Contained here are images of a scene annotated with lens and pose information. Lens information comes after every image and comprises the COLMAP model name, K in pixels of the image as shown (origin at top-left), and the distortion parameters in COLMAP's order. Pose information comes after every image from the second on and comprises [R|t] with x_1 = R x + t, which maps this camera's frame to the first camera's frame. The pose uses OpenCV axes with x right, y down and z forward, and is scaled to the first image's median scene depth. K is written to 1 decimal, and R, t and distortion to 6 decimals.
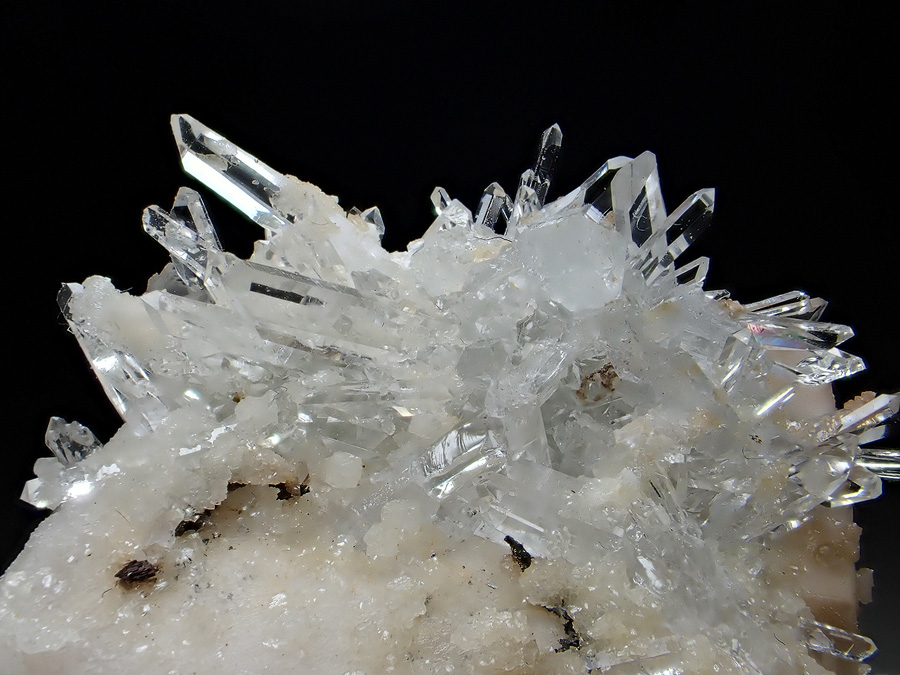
lens RADIAL K [[1208.4, 0, 448.2], [0, 1208.4, 336.5], [0, 0, 1]] dist [0.042120, 0.000000]
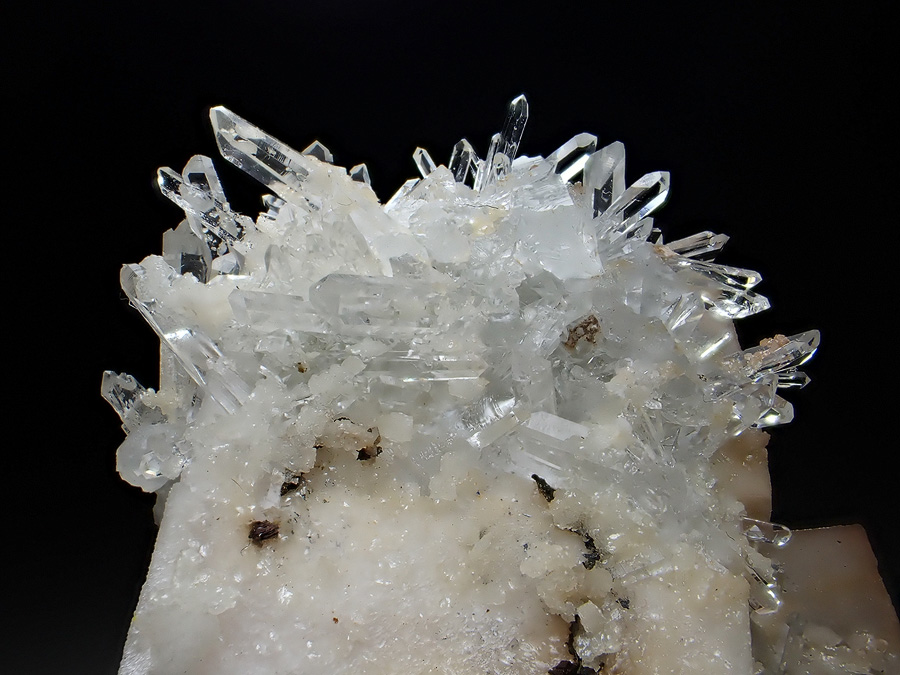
lens RADIAL K [[1208.4, 0, 447.9], [0, 1208.4, 334.1], [0, 0, 1]] dist [0.042120, 0.000000]
pose [[0.976420, -0.047640, 0.210558, -0.290092], [0.001660, 0.976976, 0.213345, -0.244217], [-0.215874, -0.207964, 0.954017, -0.174166]]
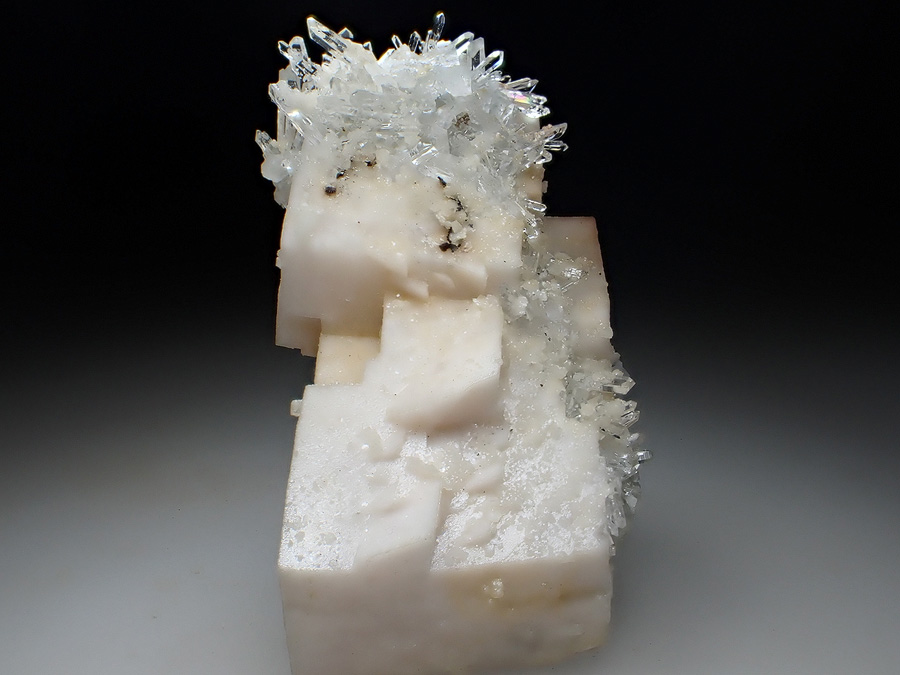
lens RADIAL K [[1208.4, 0, 442.7], [0, 1208.4, 279.1], [0, 0, 1]] dist [0.042120, 0.000000]
pose [[0.972241, -0.037851, 0.230900, -0.643086], [-0.034121, 0.953344, 0.299953, -0.498713], [-0.231480, -0.299505, 0.925588, -1.898898]]
